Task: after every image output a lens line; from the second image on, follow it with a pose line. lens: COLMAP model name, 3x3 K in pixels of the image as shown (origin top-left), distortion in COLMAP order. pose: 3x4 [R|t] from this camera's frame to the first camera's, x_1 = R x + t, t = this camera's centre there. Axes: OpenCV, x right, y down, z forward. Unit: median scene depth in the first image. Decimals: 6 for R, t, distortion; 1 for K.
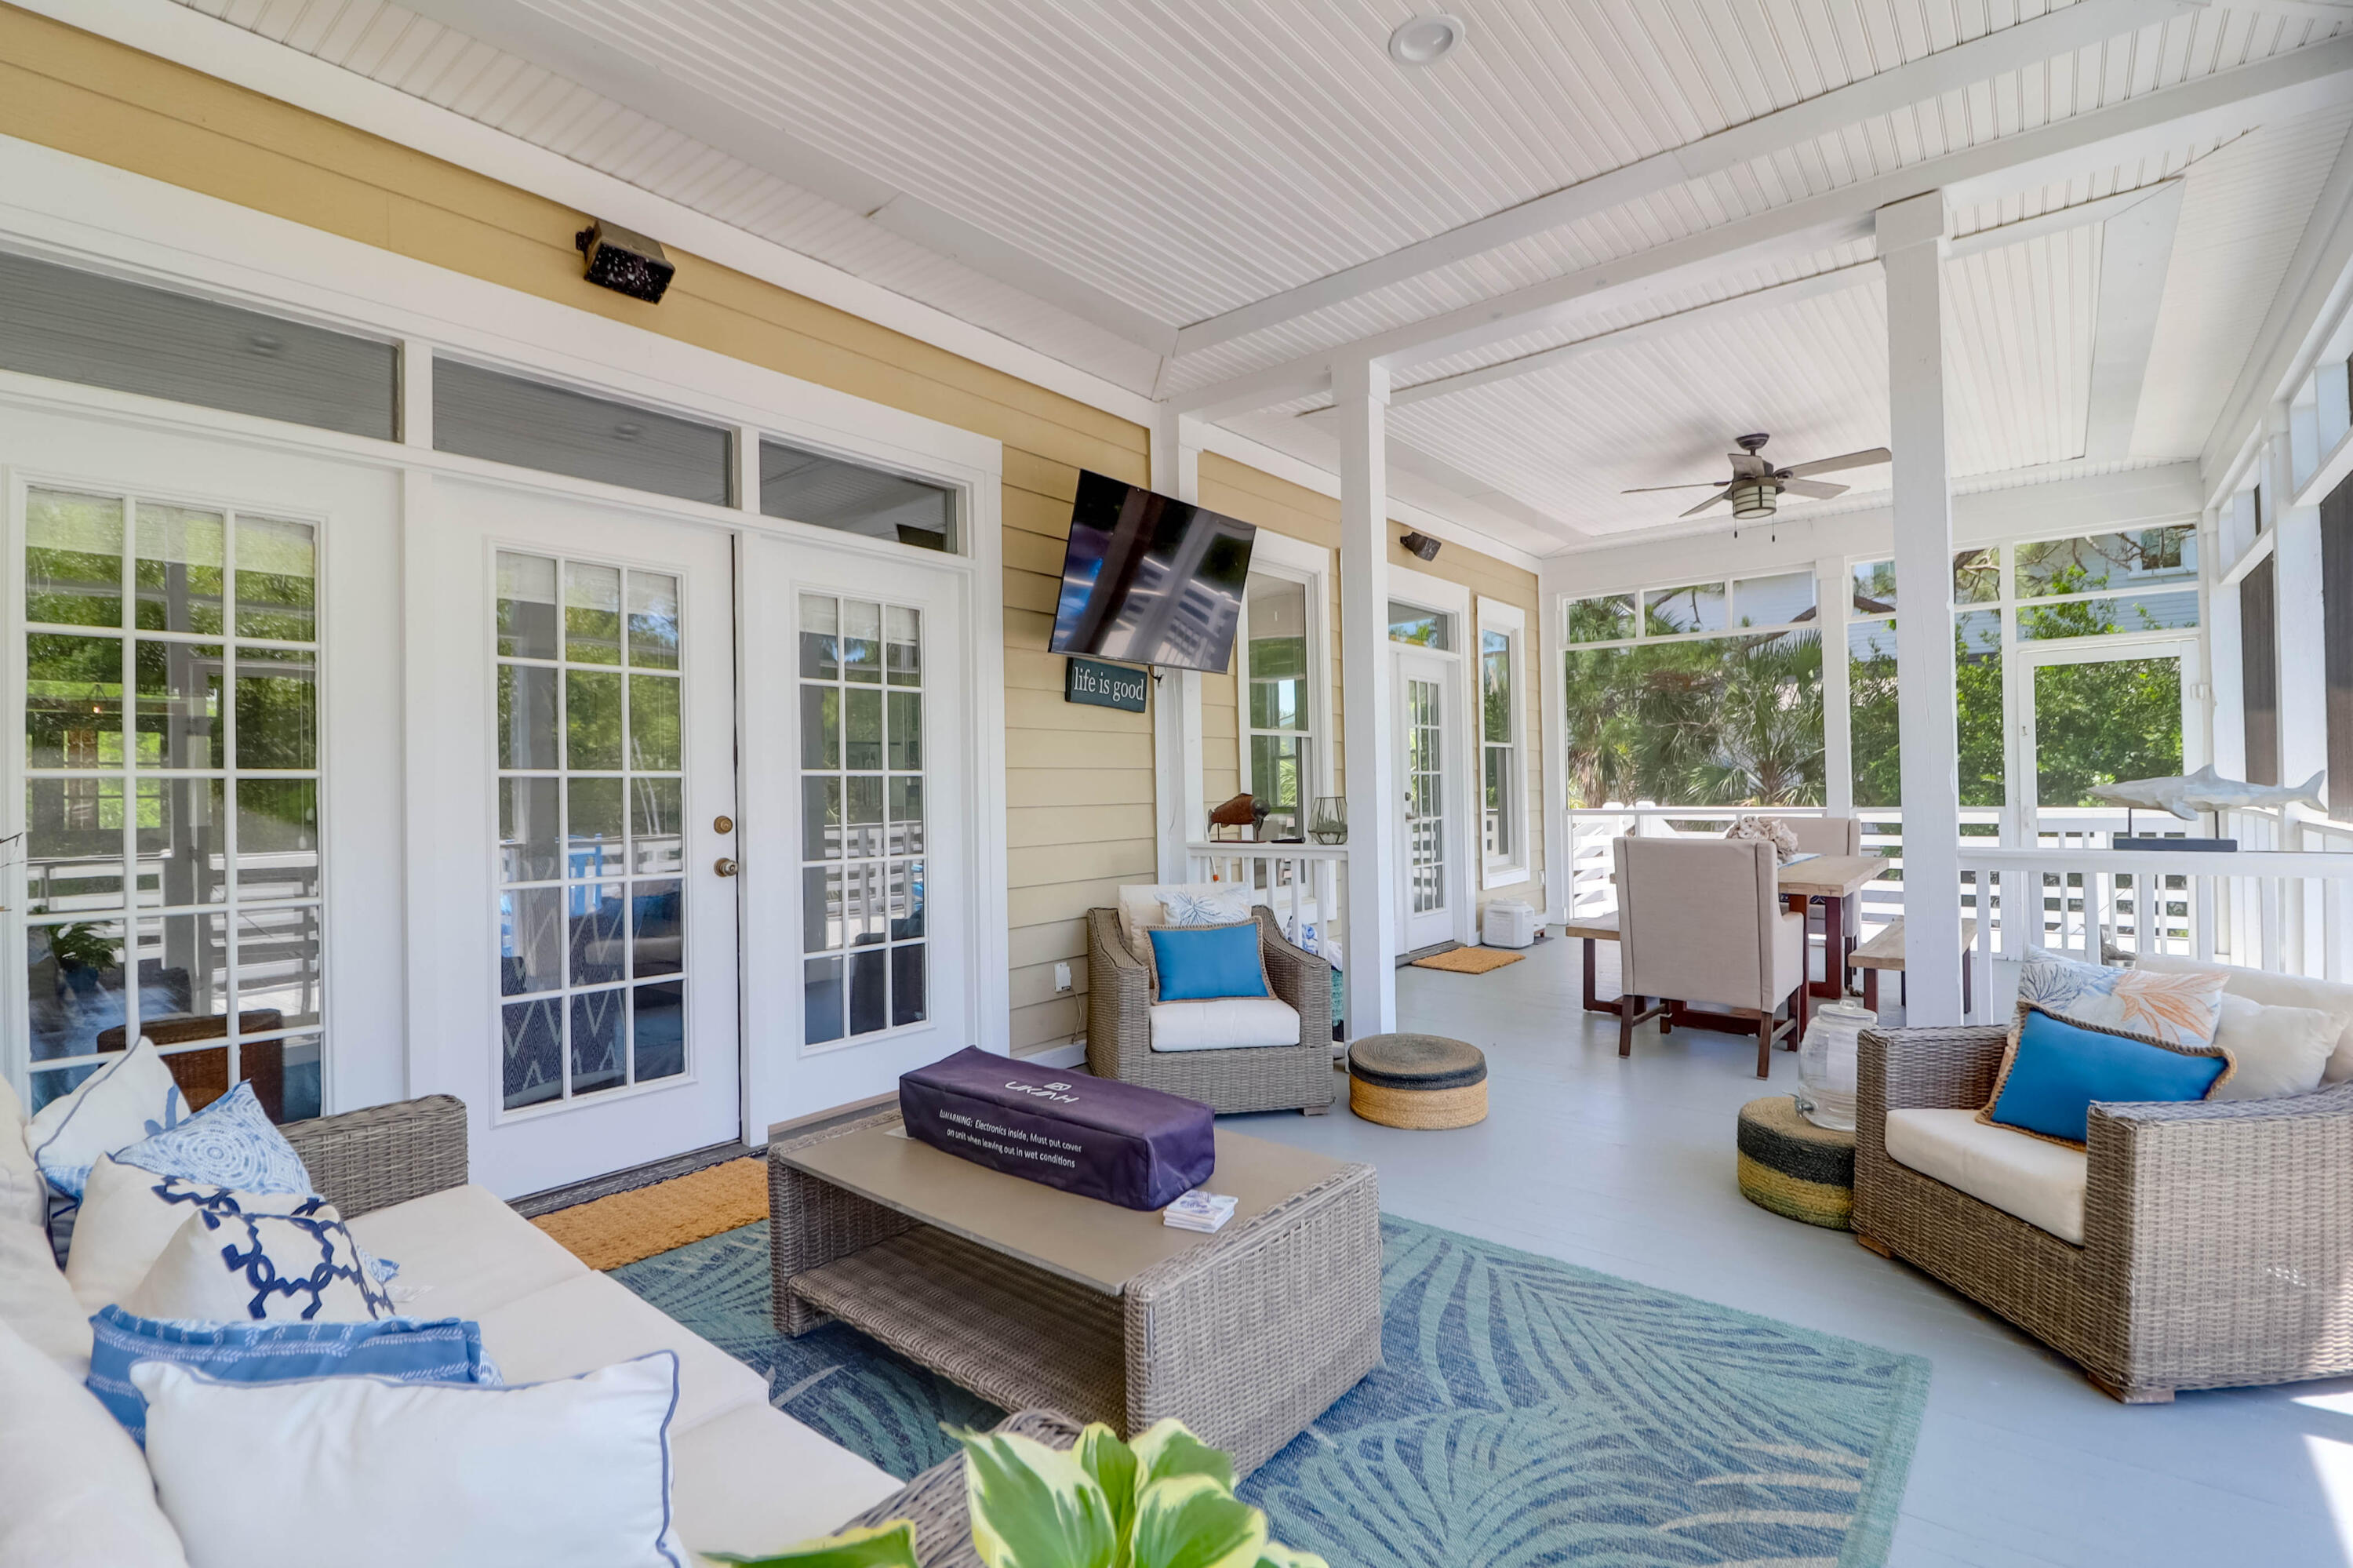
lens RADIAL K [[1086.4, 0, 1171.0], [0, 1086.4, 787.8], [0, 0, 1]] dist [0.001752, -0.013509]
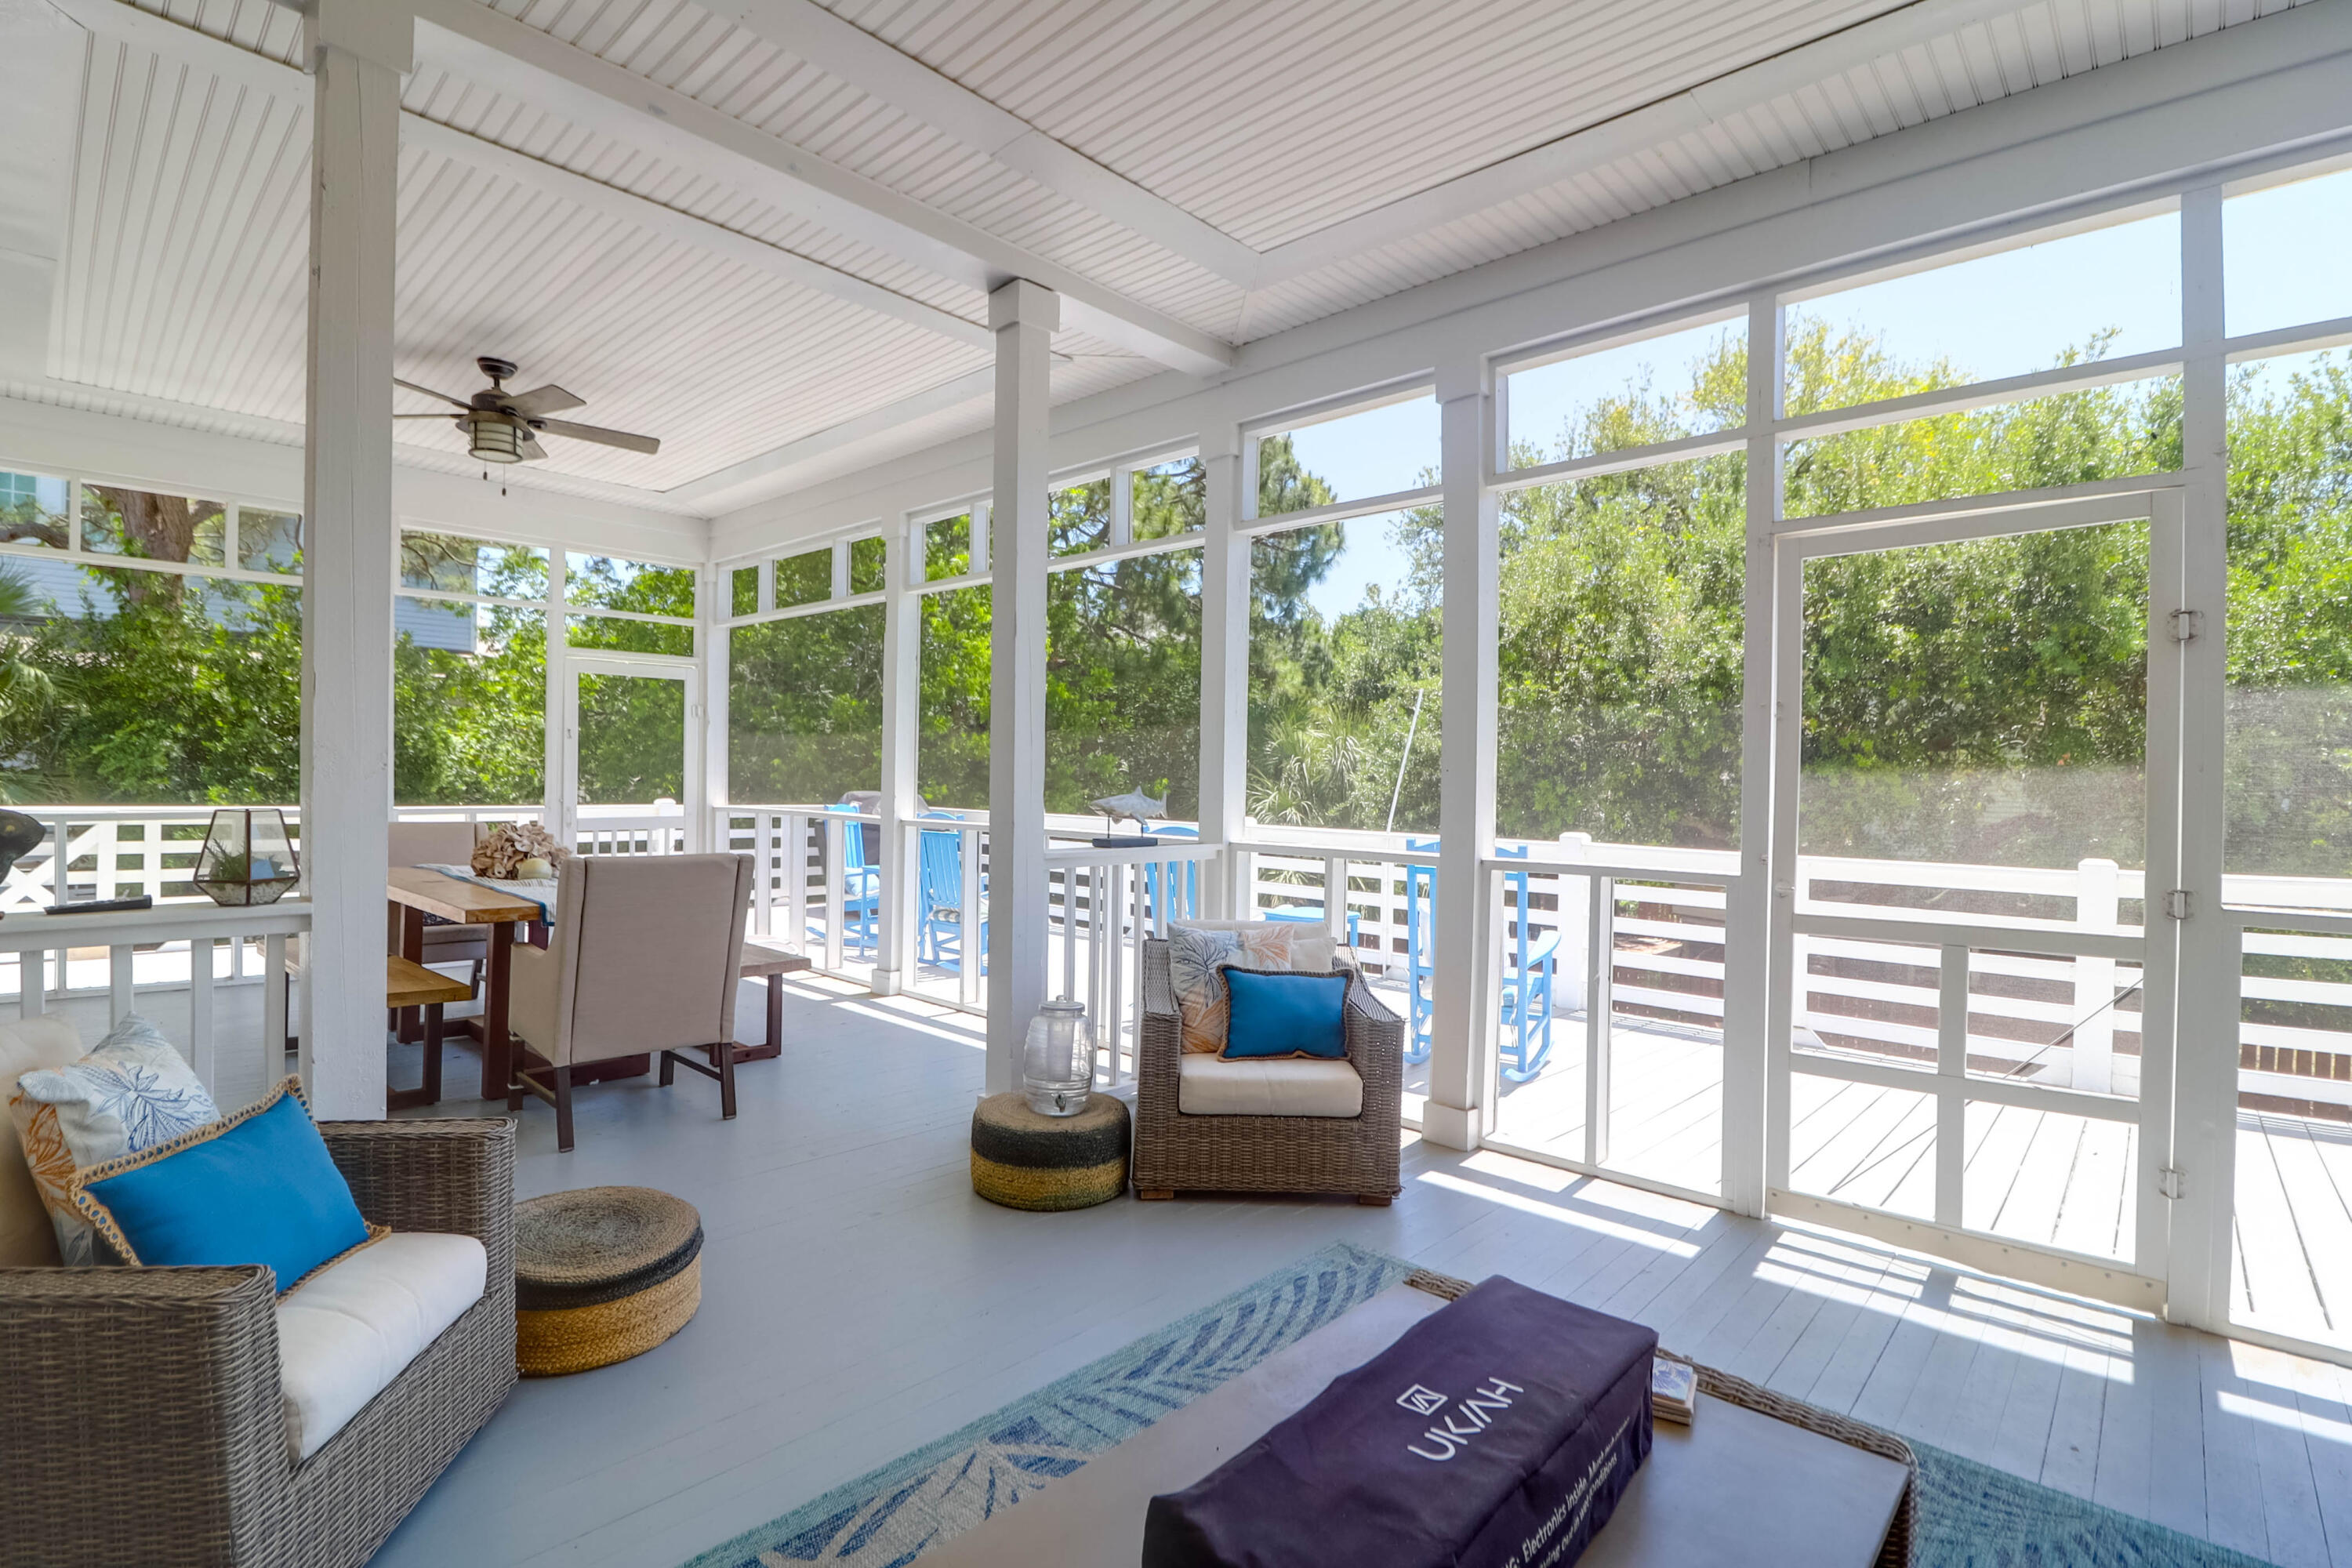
lens RADIAL K [[1085.9, 0, 1170.5], [0, 1085.9, 787.8], [0, 0, 1]] dist [0.001752, -0.013509]
pose [[0.060727, 0.011170, 0.998092, -0.509881], [-0.020048, 0.999749, -0.009969, -0.006356], [-0.997953, -0.019404, 0.060936, 0.887871]]
